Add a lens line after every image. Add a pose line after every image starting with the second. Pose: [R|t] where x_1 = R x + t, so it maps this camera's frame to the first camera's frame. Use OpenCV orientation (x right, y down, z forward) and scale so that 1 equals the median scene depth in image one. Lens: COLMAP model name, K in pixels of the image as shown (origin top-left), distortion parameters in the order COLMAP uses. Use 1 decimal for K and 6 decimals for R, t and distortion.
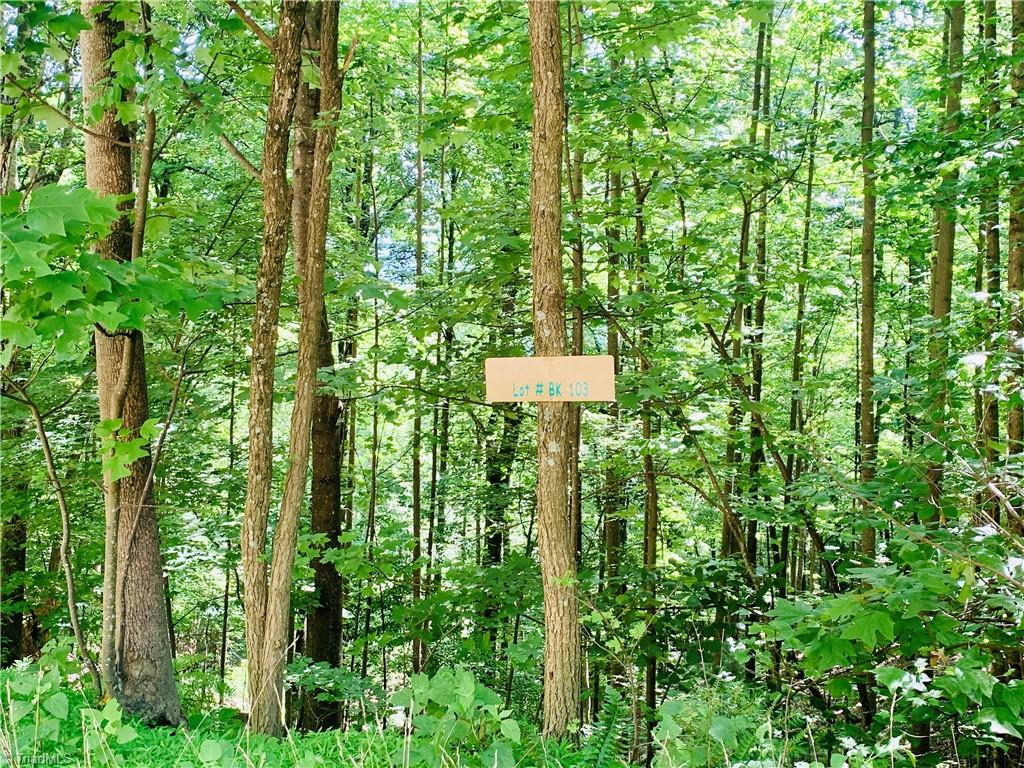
lens RADIAL K [[1091.2, 0, 512.0], [0, 1091.2, 384.0], [0, 0, 1]] dist [0.000016, -0.002566]
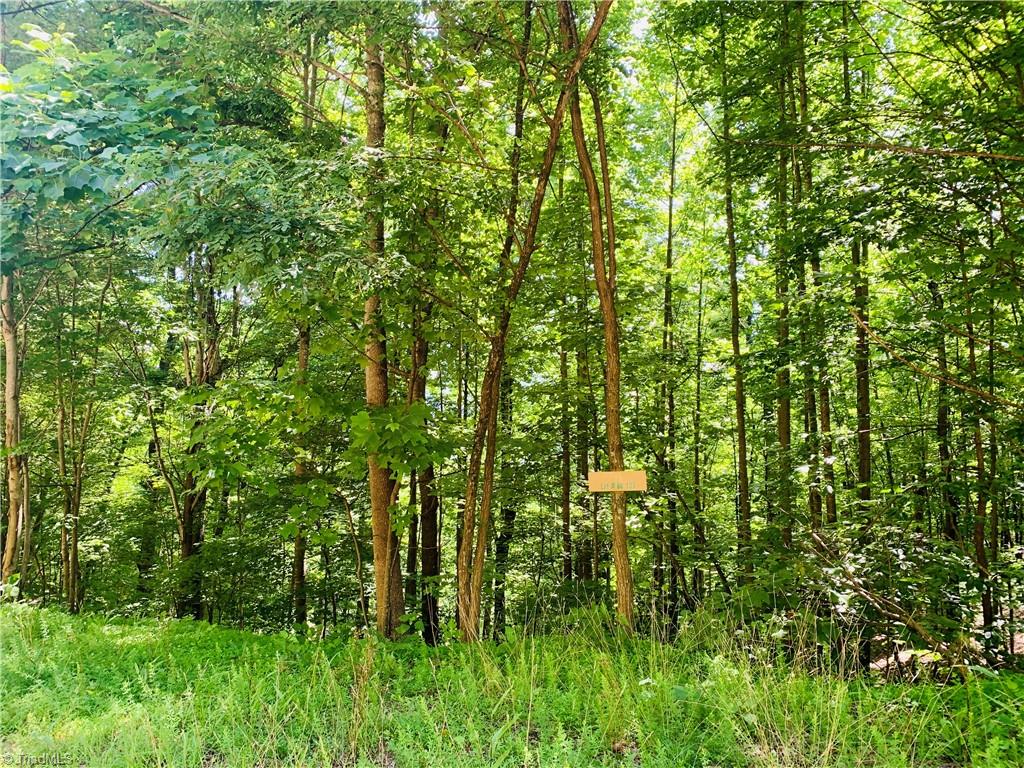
lens RADIAL K [[773.1, 0, 512.0], [0, 773.1, 384.0], [0, 0, 1]] dist [-0.002865, -0.012501]
pose [[0.999300, -0.012973, 0.035084, -0.040724], [0.017580, 0.990774, -0.134379, 0.000662], [-0.033017, 0.134902, 0.990309, -0.106761]]
